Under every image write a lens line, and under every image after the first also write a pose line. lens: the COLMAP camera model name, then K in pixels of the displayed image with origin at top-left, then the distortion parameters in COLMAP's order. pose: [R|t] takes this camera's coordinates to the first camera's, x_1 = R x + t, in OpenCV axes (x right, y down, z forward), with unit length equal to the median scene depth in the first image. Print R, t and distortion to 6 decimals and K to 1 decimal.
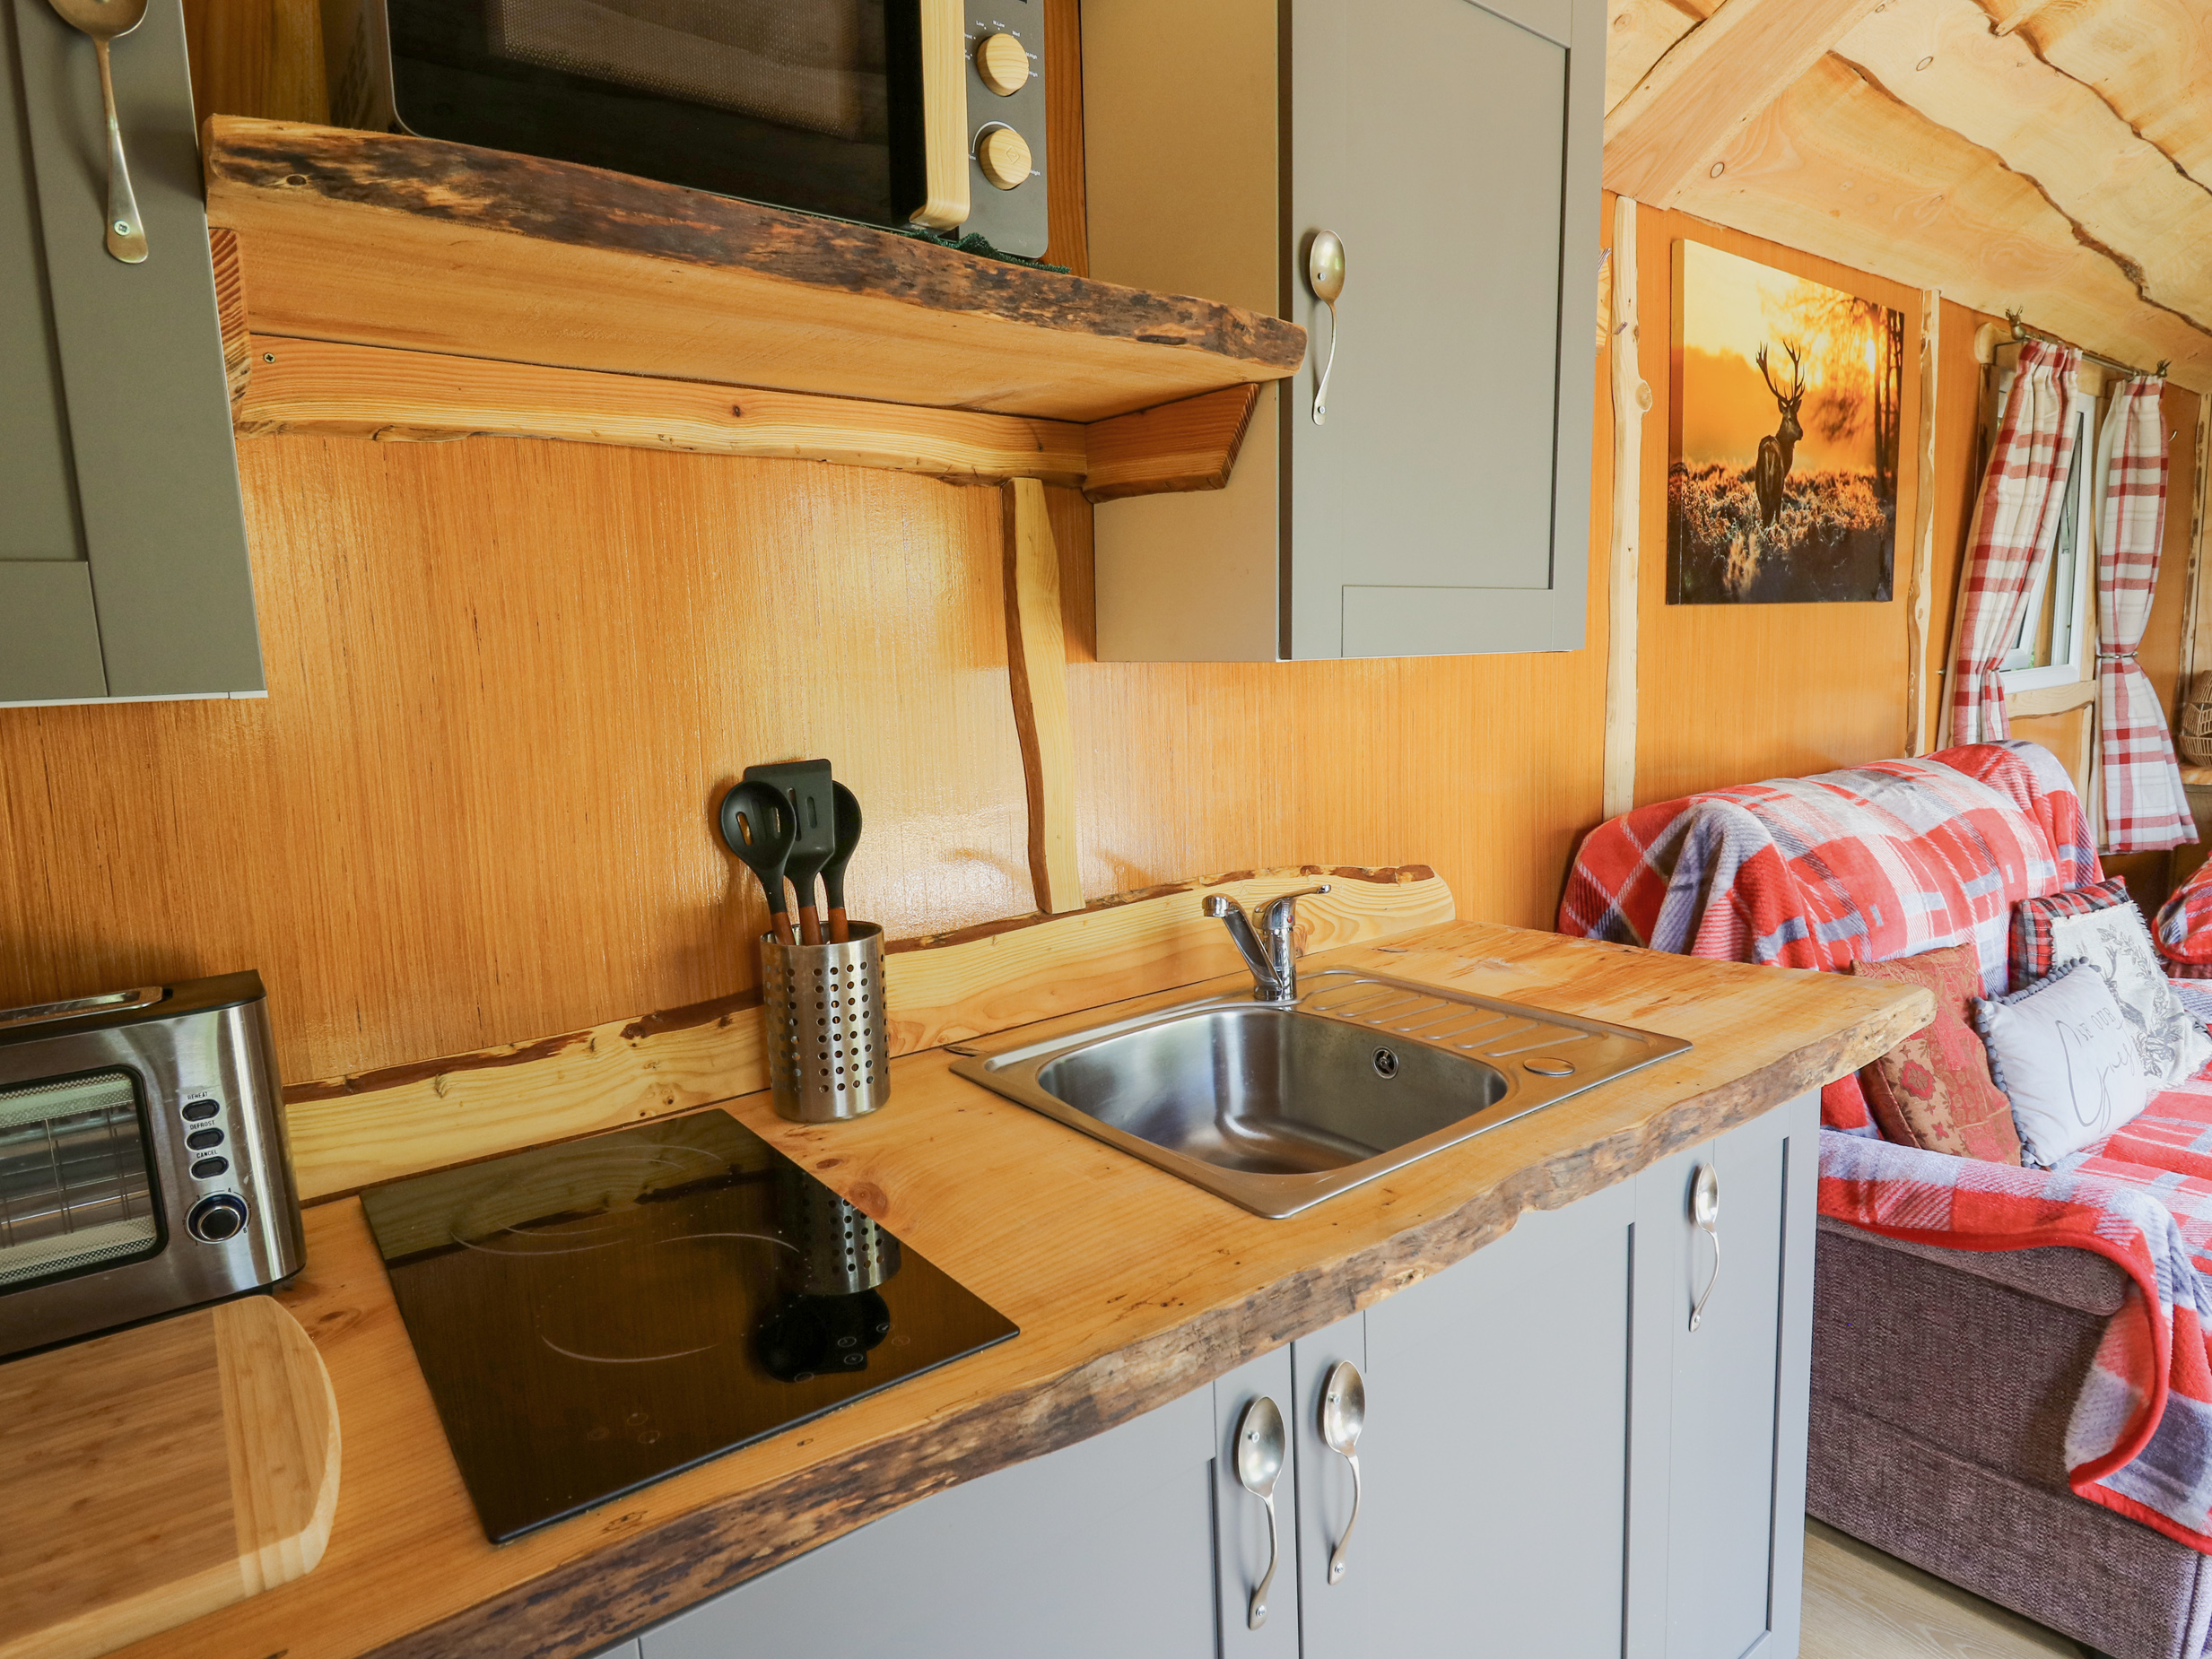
lens RADIAL K [[1243.8, 0, 1118.7], [0, 1243.8, 837.5], [0, 0, 1]] dist [-0.009208, -0.006627]
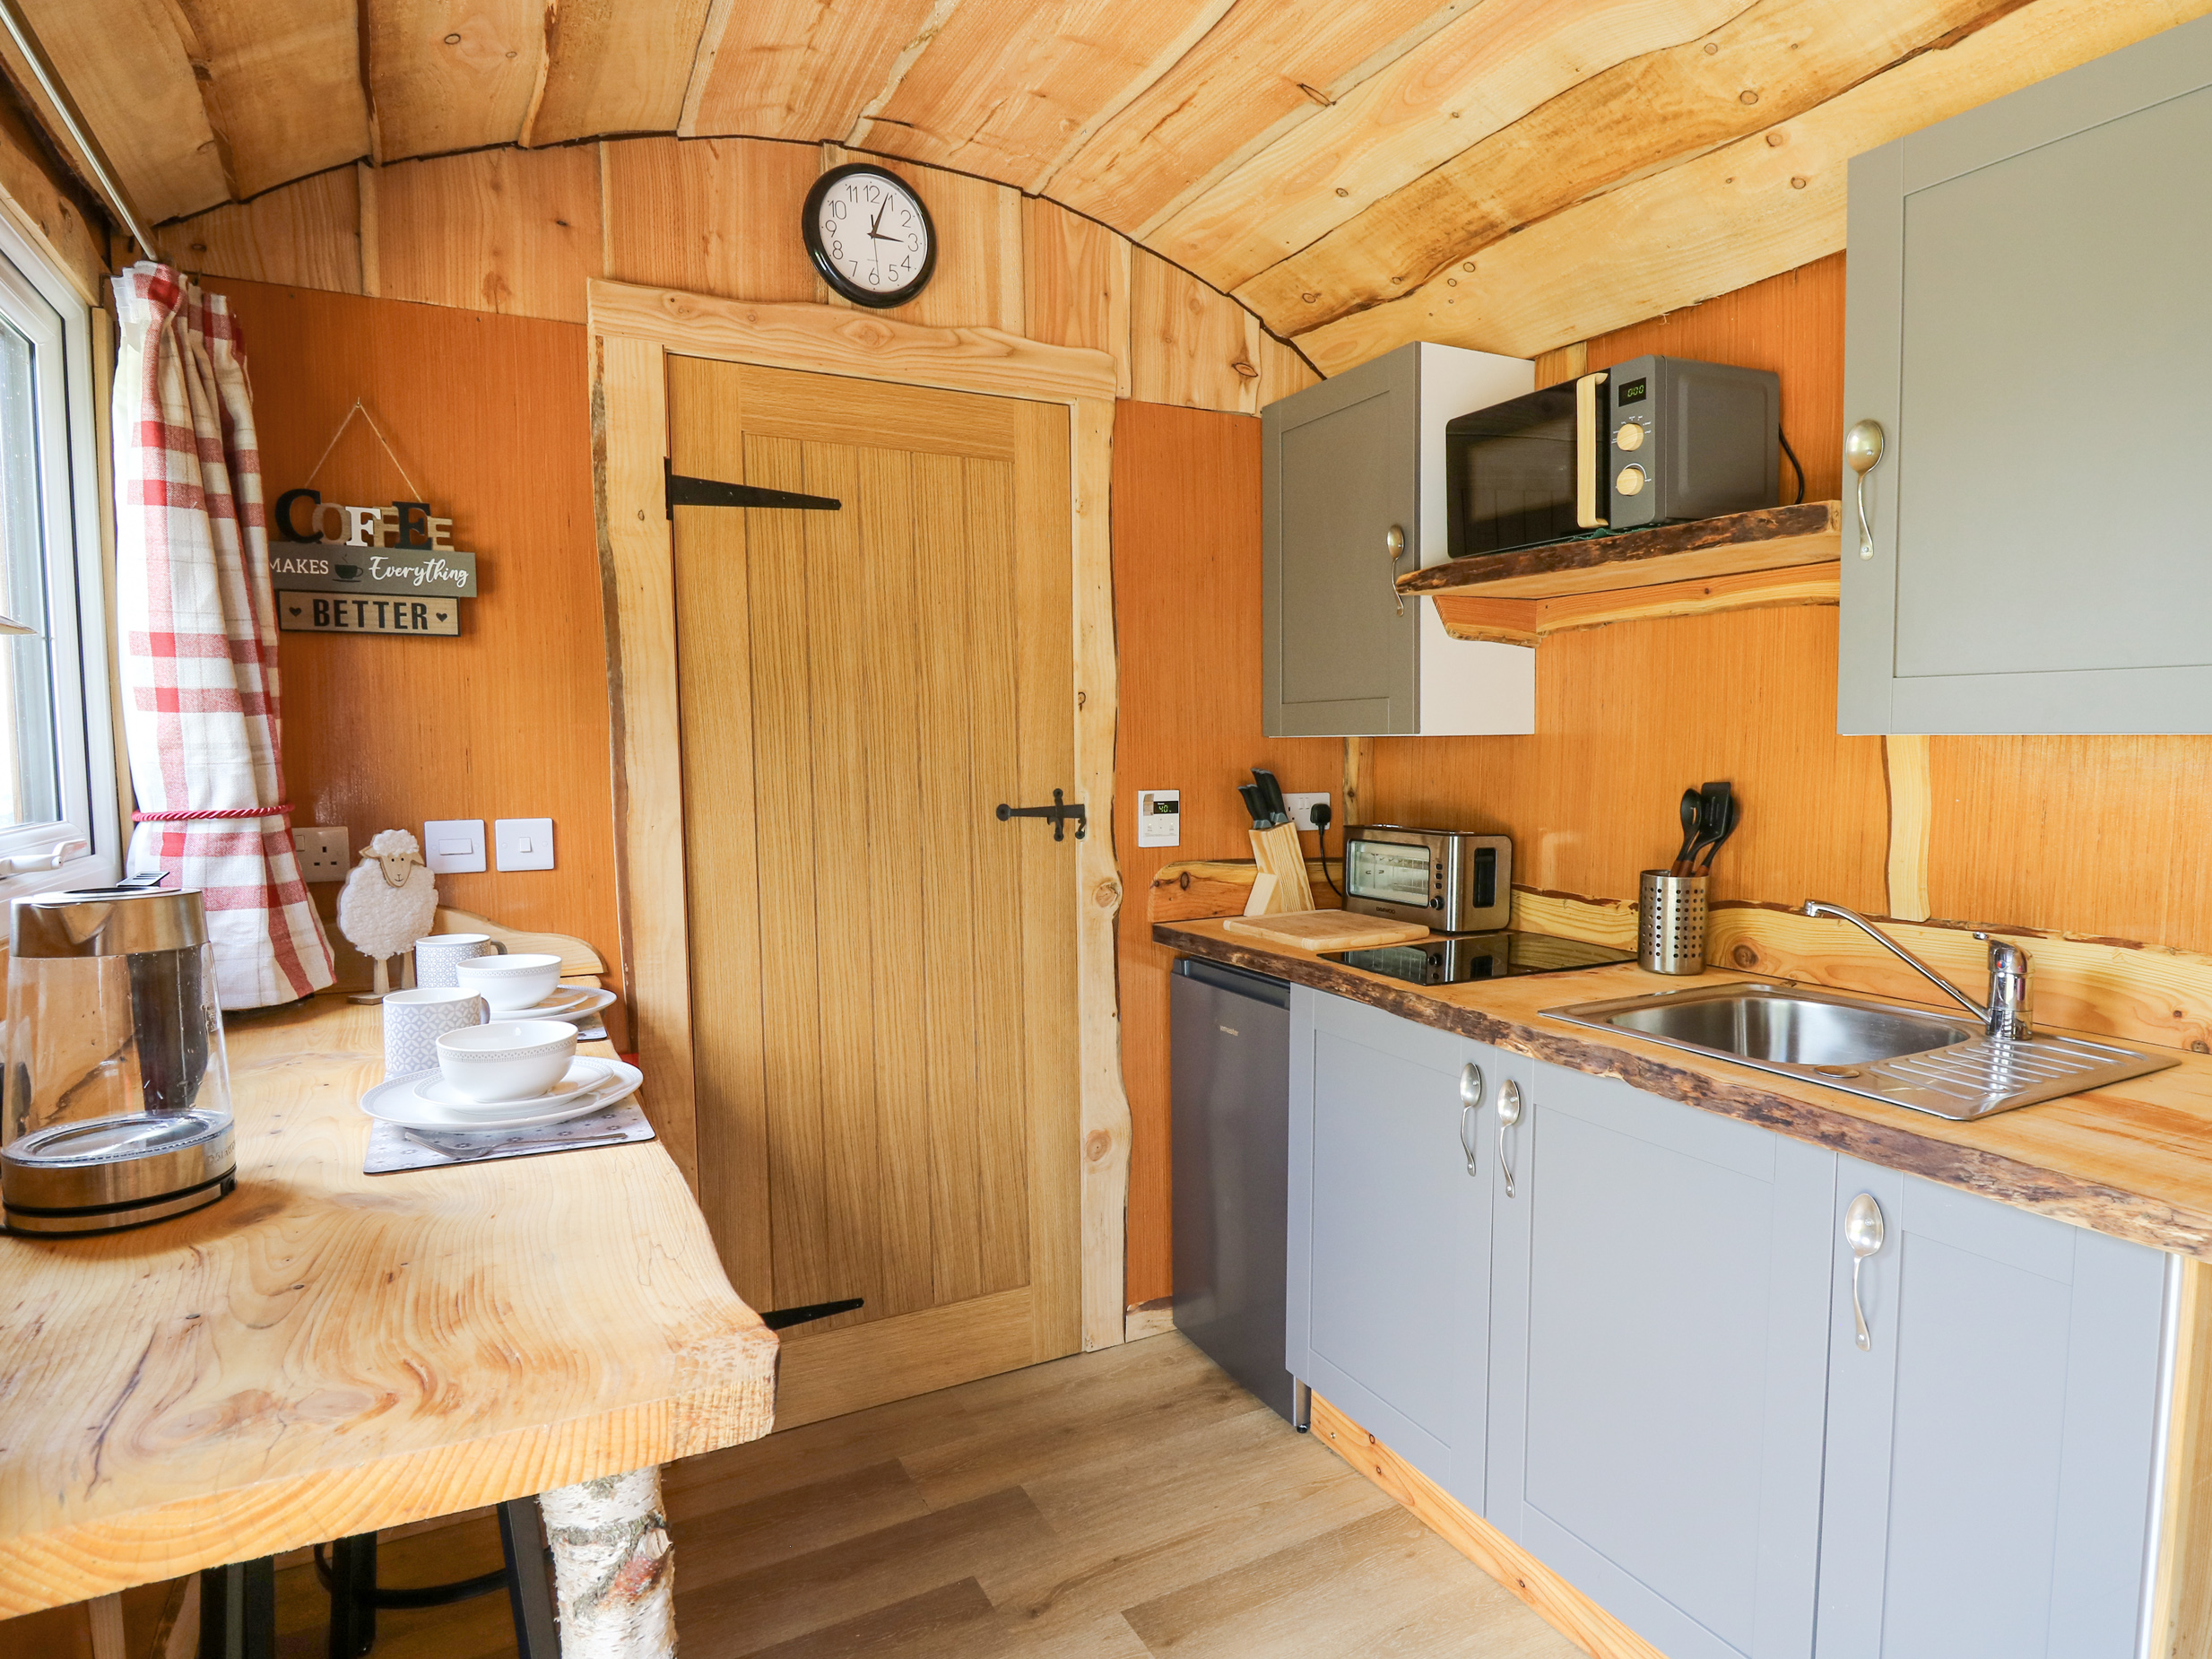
lens RADIAL K [[1244.1, 0, 1114.7], [0, 1244.1, 826.9], [0, 0, 1]] dist [-0.009208, -0.006627]
pose [[-0.181650, 0.108461, -0.977364, 2.022917], [-0.120333, 0.983978, 0.131560, -0.157350], [0.975973, 0.141507, -0.165688, 0.581862]]
